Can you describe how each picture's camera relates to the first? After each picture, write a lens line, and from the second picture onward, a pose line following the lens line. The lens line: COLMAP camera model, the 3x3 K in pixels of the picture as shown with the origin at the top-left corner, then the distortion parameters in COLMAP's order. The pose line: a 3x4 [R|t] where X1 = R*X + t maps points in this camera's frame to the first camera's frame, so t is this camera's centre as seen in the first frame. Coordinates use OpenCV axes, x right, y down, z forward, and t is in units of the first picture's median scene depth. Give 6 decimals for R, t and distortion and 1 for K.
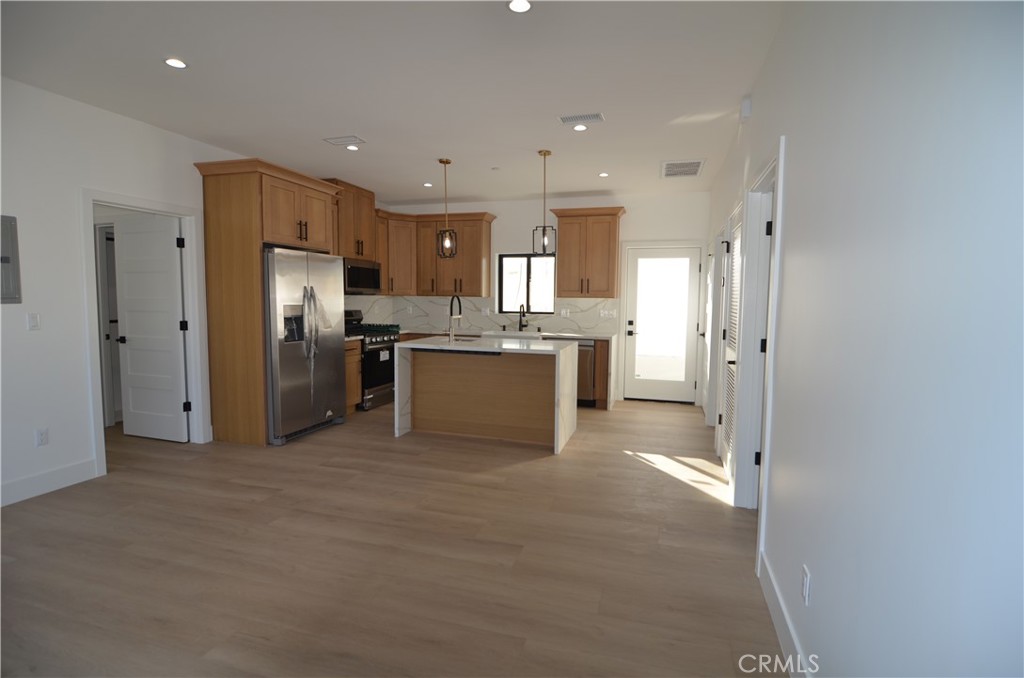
lens RADIAL K [[489.1, 0, 524.1], [0, 489.1, 335.1], [0, 0, 1]] dist [-0.002499, -0.011571]
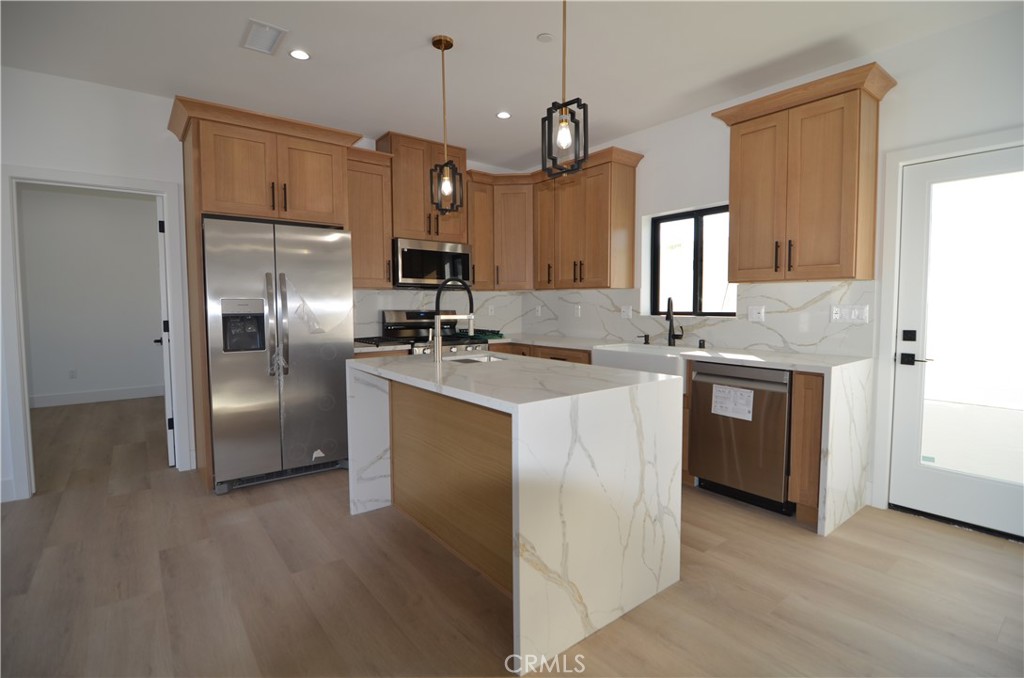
lens RADIAL K [[489.1, 0, 524.1], [0, 489.1, 335.1], [0, 0, 1]] dist [-0.002499, -0.011571]
pose [[0.818736, 0.021915, -0.573752, 0.190749], [-0.030898, 0.999505, -0.005913, -0.012607], [0.573339, 0.022569, 0.819008, 0.463452]]
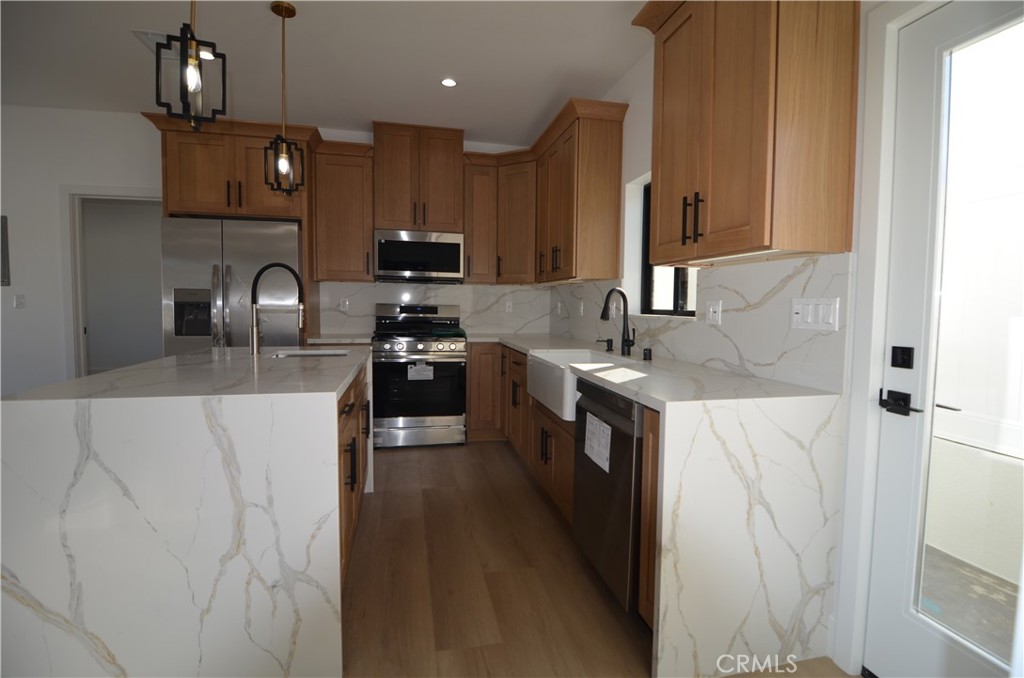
lens RADIAL K [[489.1, 0, 524.1], [0, 489.1, 335.1], [0, 0, 1]] dist [-0.002499, -0.011571]
pose [[0.493605, 0.048455, -0.868335, 0.334100], [-0.072791, 0.997245, 0.014271, -0.026427], [0.866635, 0.056162, 0.495772, 0.762381]]
